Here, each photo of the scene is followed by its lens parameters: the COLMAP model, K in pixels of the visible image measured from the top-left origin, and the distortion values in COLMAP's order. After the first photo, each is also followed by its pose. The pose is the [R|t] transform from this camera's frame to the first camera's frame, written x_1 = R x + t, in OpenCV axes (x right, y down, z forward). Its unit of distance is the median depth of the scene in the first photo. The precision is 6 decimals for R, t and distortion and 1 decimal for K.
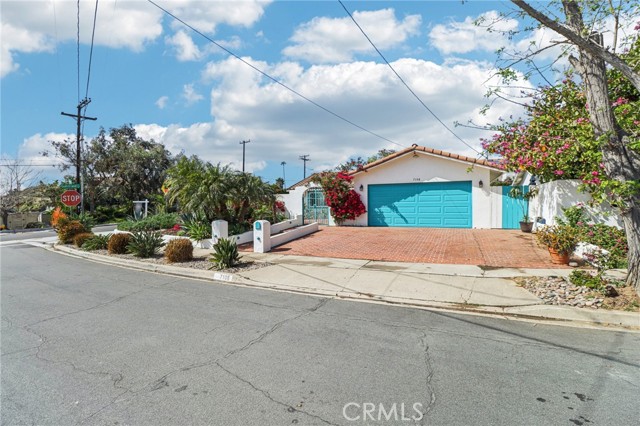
lens RADIAL K [[294.0, 0, 319.4], [0, 294.0, 211.0], [0, 0, 1]] dist [0.000641, 0.000154]
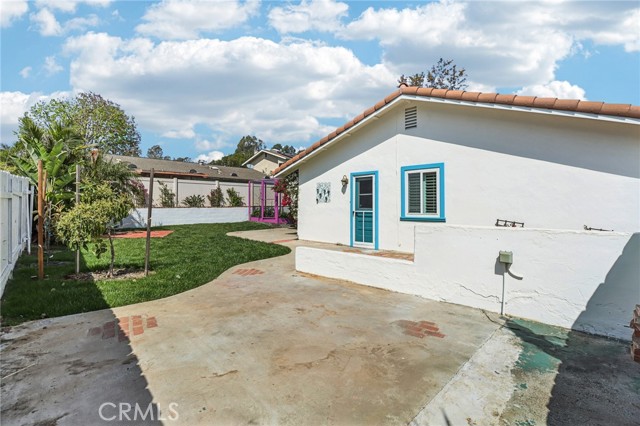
lens RADIAL K [[294.0, 0, 315.5], [0, 294.0, 211.1], [0, 0, 1]] dist [0.000641, 0.000154]
pose [[0.999853, 0.017038, -0.002140, 0.565818], [-0.017082, 0.999589, -0.023012, 0.158574], [0.001747, 0.023045, 0.999733, -0.091410]]
